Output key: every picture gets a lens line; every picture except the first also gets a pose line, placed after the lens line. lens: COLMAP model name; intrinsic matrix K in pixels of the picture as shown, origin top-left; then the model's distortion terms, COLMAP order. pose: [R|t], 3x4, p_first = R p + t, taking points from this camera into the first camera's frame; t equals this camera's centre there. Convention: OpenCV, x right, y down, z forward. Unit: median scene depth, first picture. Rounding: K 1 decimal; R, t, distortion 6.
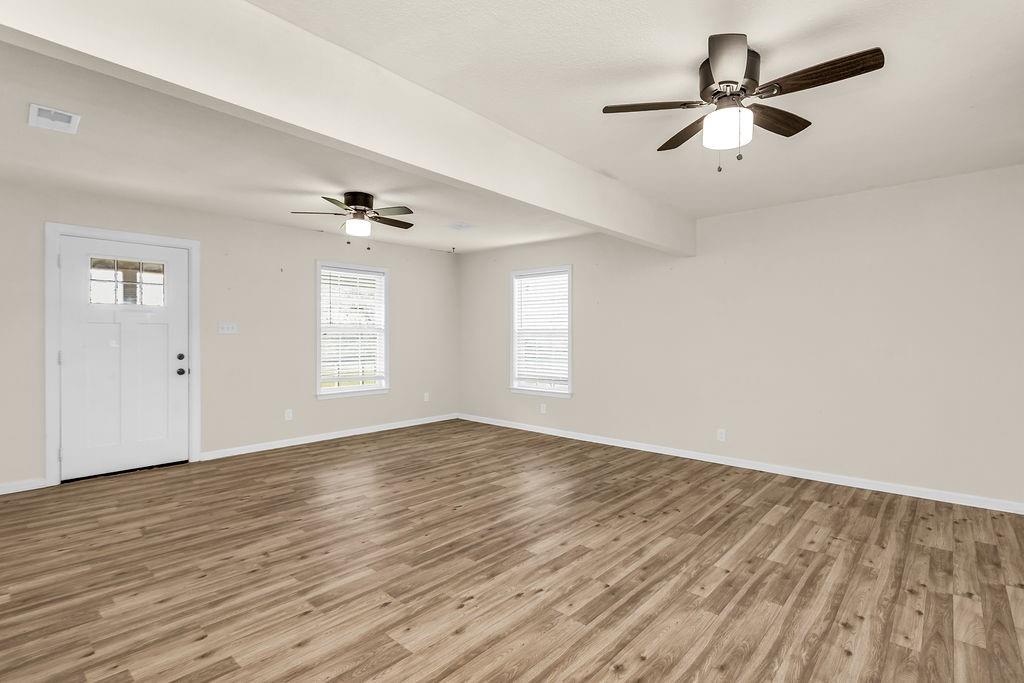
lens RADIAL K [[495.3, 0, 510.3], [0, 495.3, 339.8], [0, 0, 1]] dist [0.001762, 0.000528]
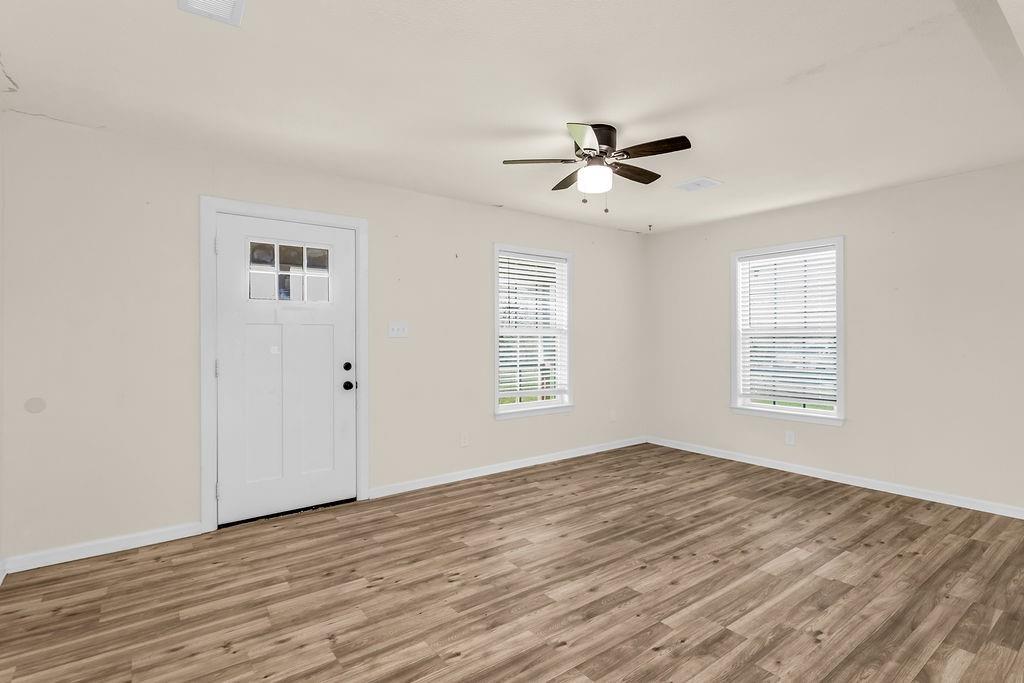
lens RADIAL K [[498.8, 0, 509.0], [0, 498.8, 340.3], [0, 0, 1]] dist [0.000815, -0.000071]
pose [[0.980934, -0.005059, -0.194273, -0.339776], [0.003982, 0.999974, -0.005932, -0.001715], [0.194298, 0.005046, 0.980930, 0.356880]]
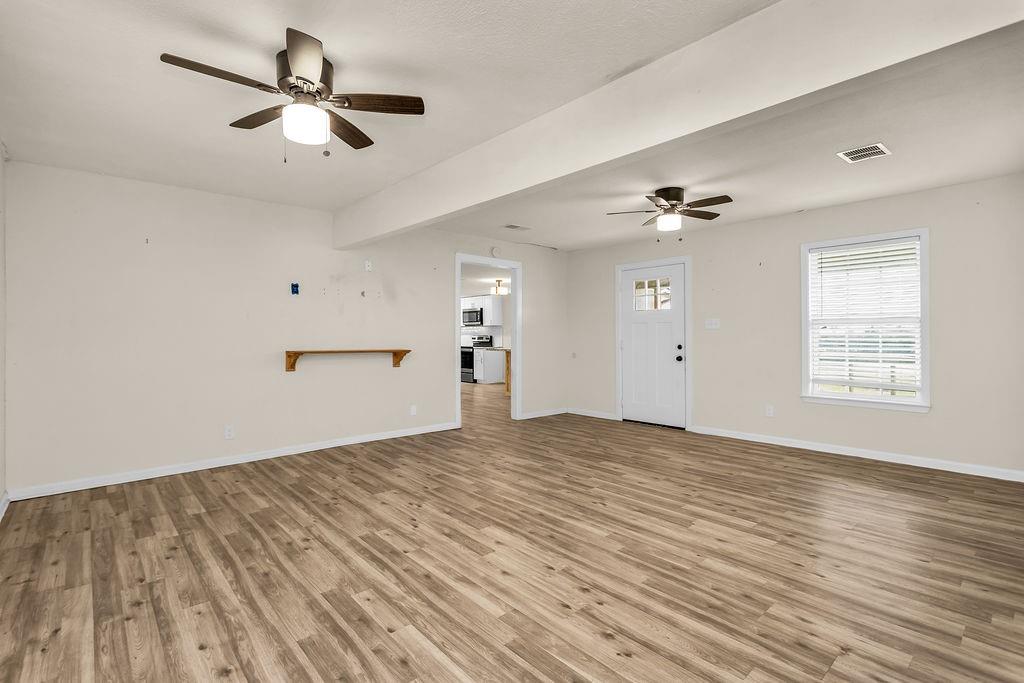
lens RADIAL K [[479.4, 0, 507.9], [0, 479.4, 333.7], [0, 0, 1]] dist [0.000498, 0.000144]
pose [[-0.119851, -0.008827, -0.992753, 0.834731], [-0.005135, 0.999953, -0.008271, 0.015820], [0.992779, 0.004107, -0.119891, 0.920833]]
